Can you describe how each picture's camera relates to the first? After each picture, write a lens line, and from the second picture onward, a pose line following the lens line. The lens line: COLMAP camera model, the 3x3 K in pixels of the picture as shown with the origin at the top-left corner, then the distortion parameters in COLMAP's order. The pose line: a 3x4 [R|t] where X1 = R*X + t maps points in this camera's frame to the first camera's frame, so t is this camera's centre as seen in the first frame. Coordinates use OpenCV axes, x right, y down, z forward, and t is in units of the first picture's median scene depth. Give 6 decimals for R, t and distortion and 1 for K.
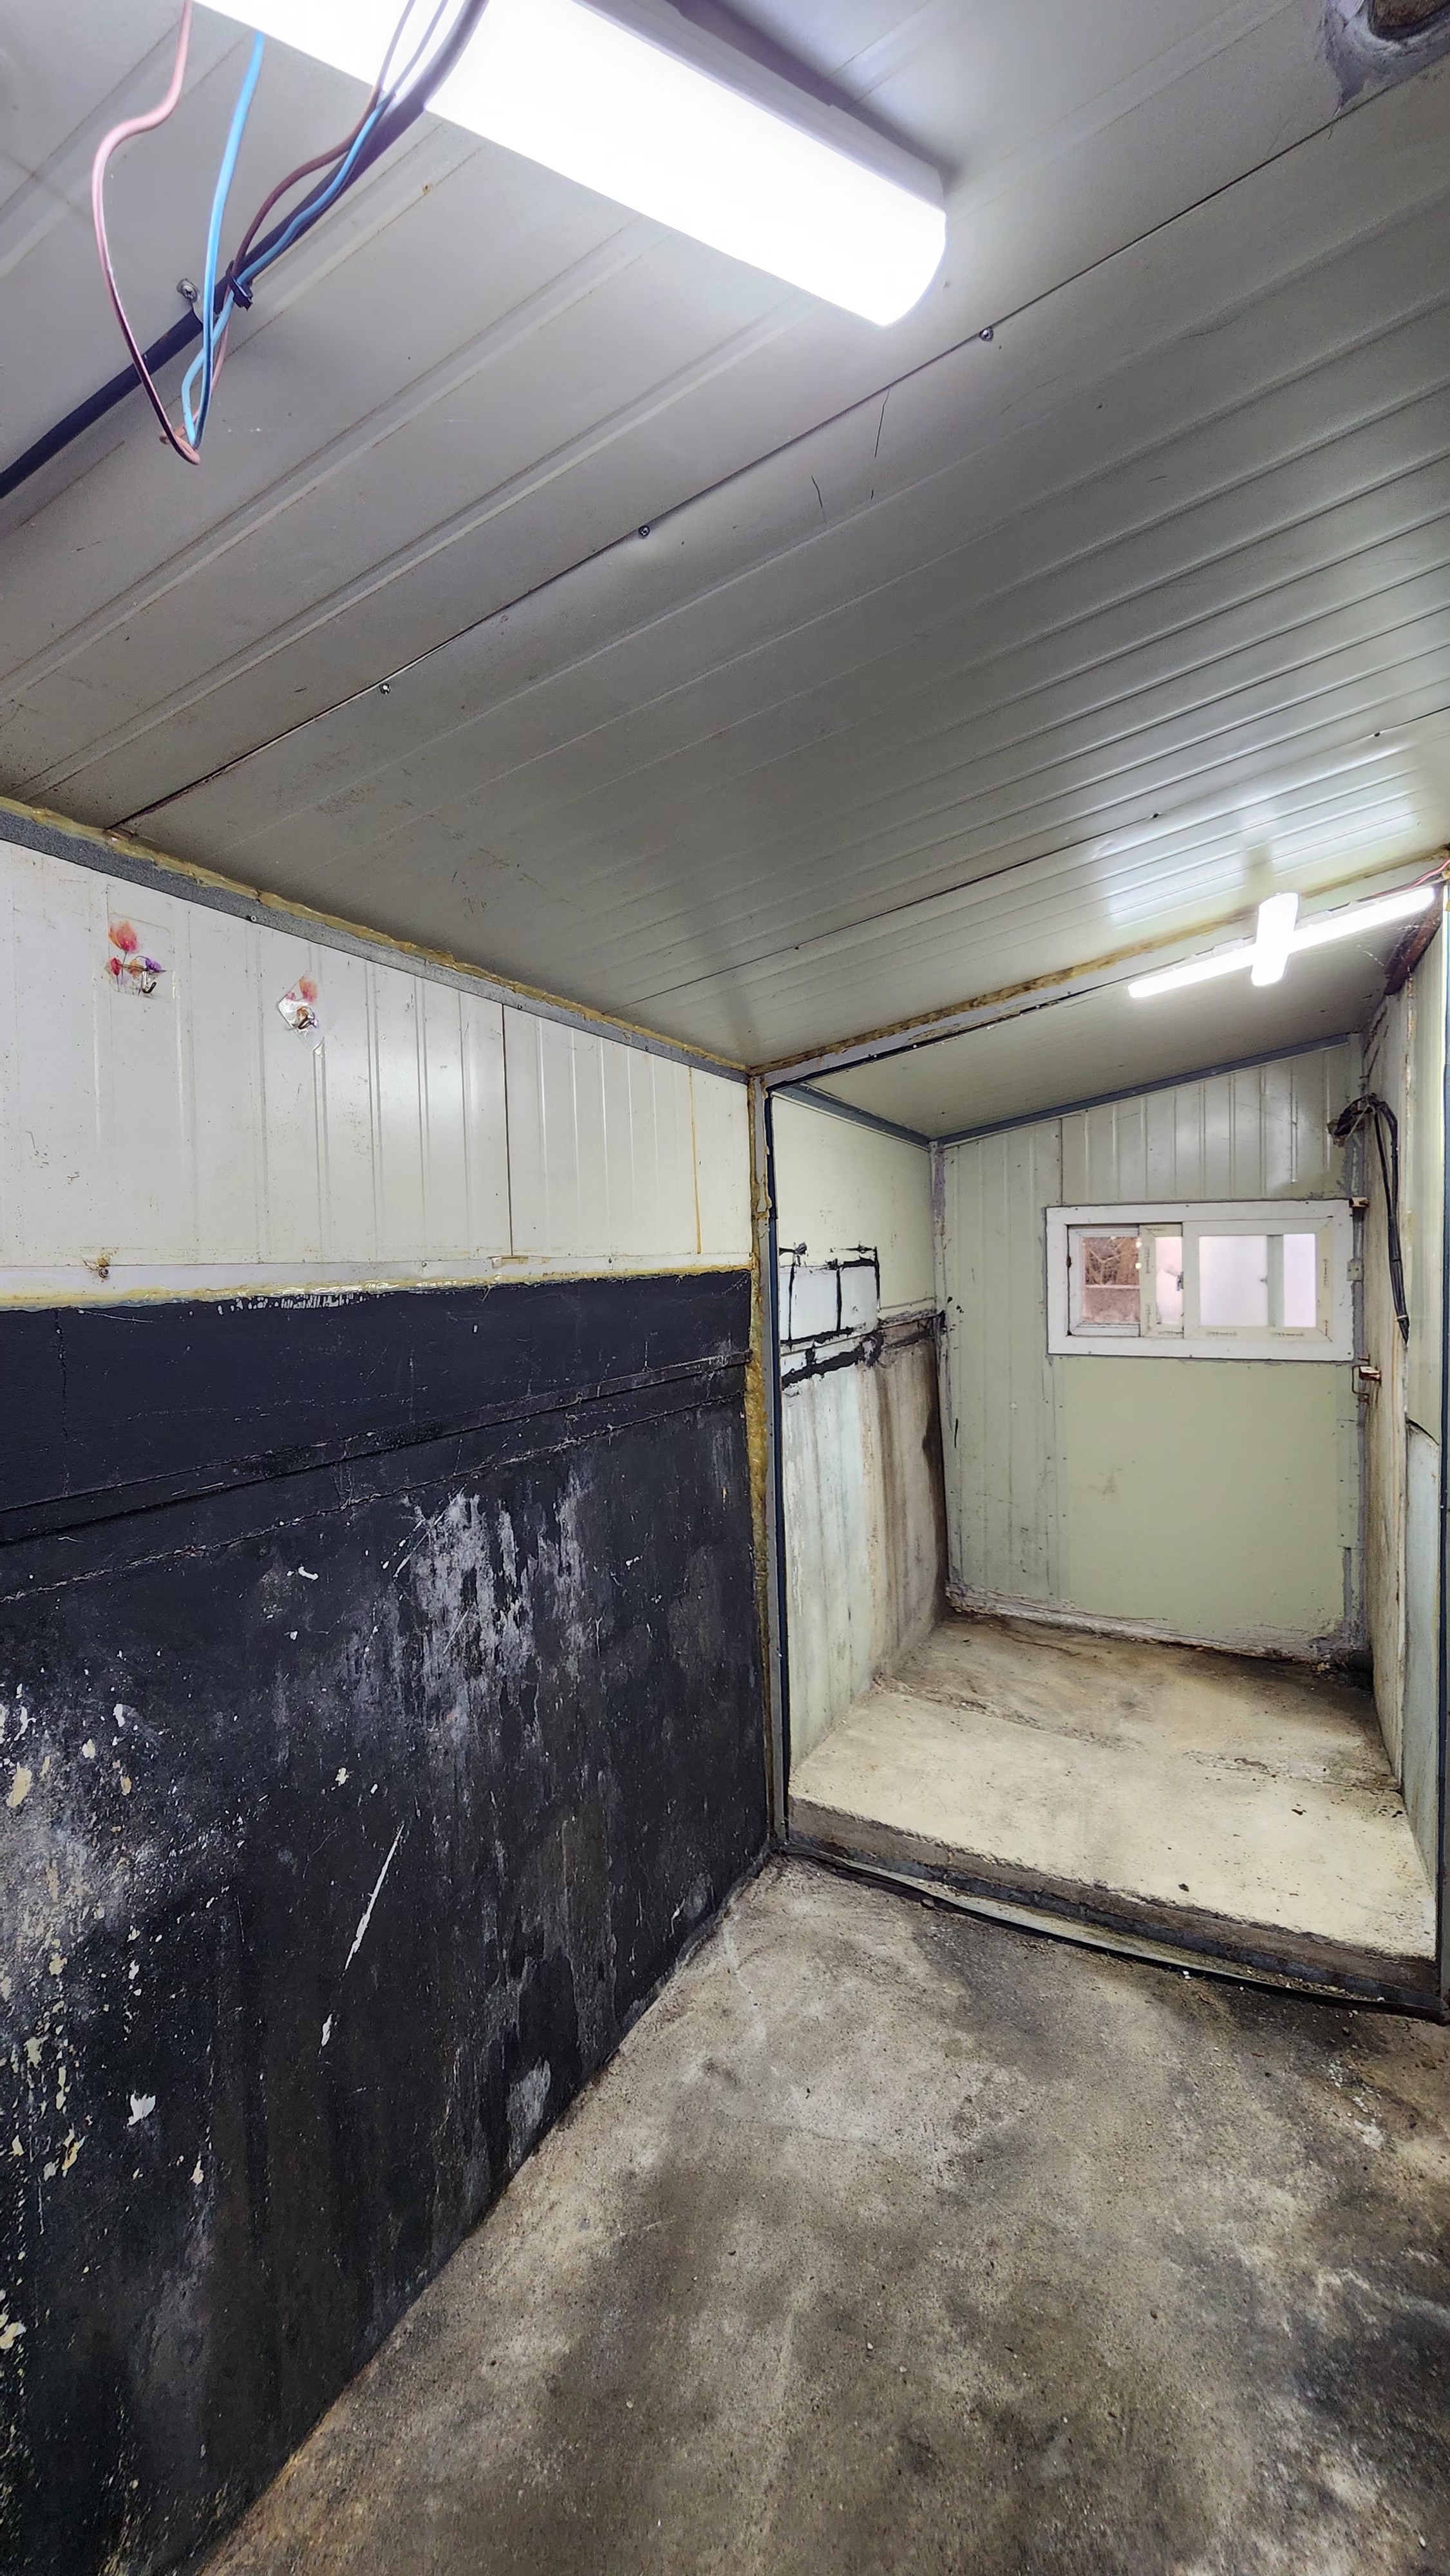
lens RADIAL K [[1056.9, 0, 725.2], [0, 1056.9, 1276.6], [0, 0, 1]] dist [0.000645, 0.000790]
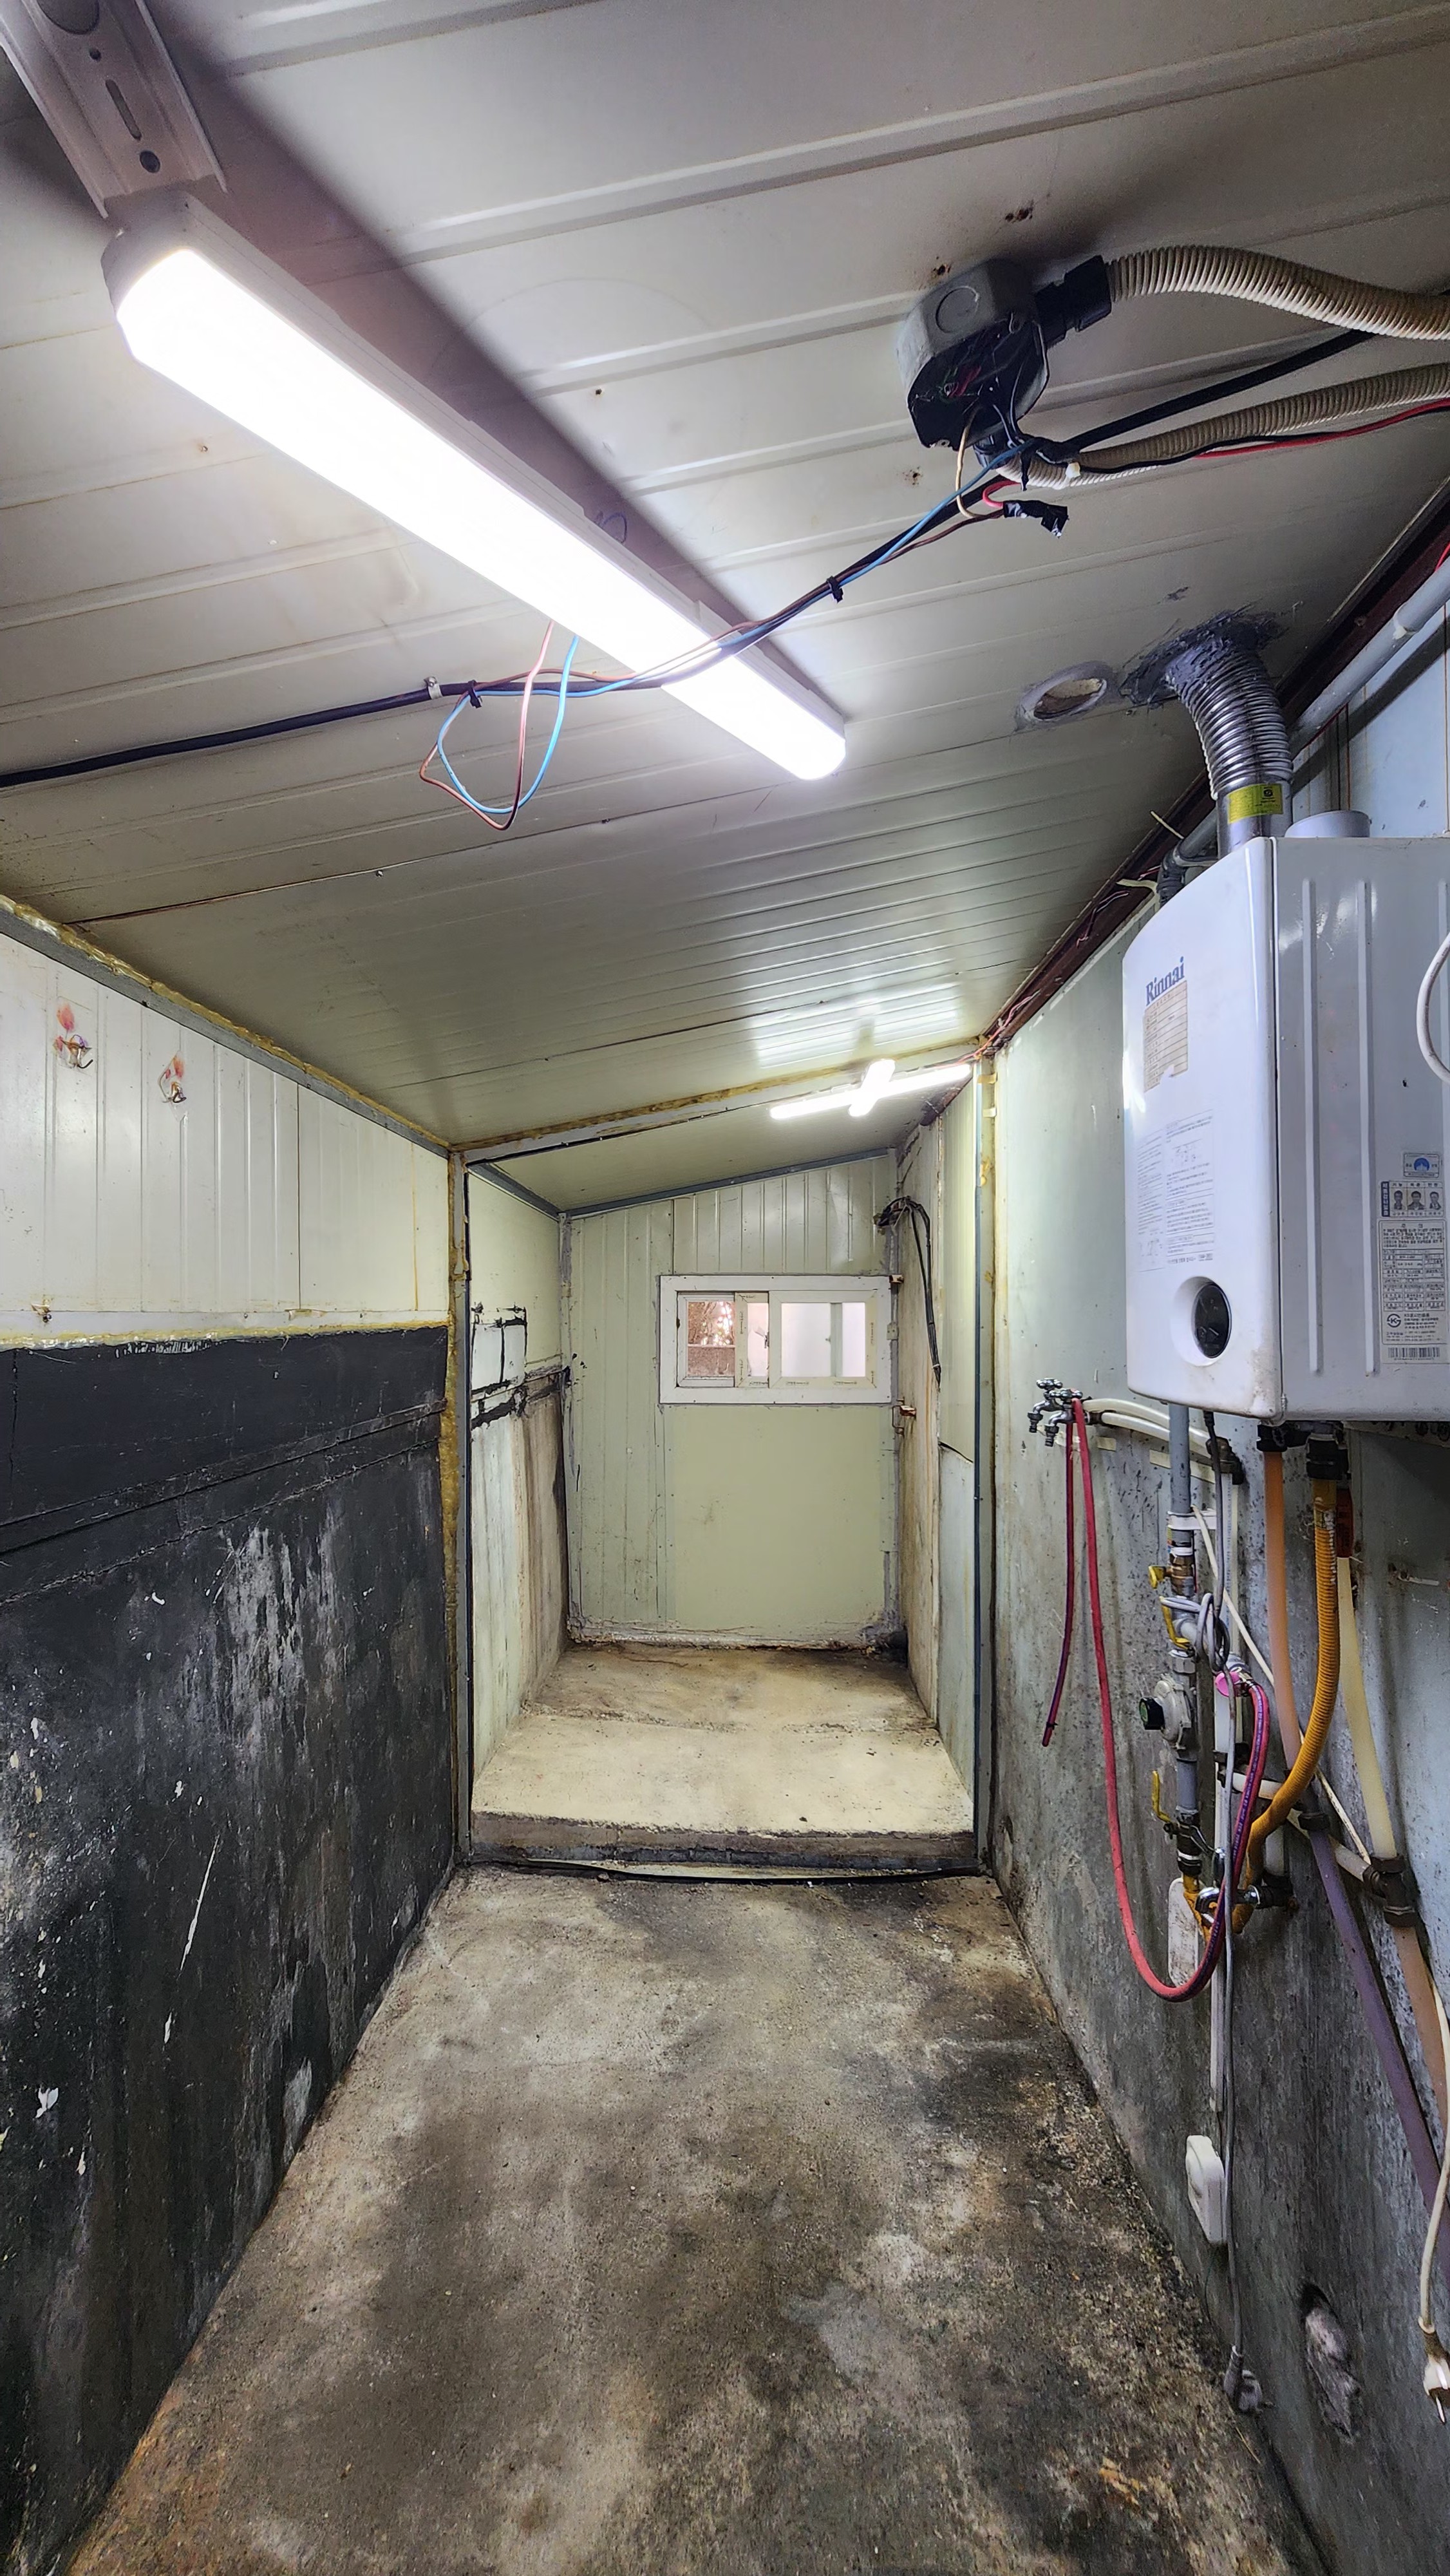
lens RADIAL K [[1044.4, 0, 725.0], [0, 1044.4, 1288.0], [0, 0, 1]] dist [-0.000630, 0.002873]
pose [[0.914641, 0.023616, 0.403577, -0.210340], [-0.004025, 0.998775, -0.049322, 0.009019], [-0.404247, 0.043488, 0.913615, -0.157754]]
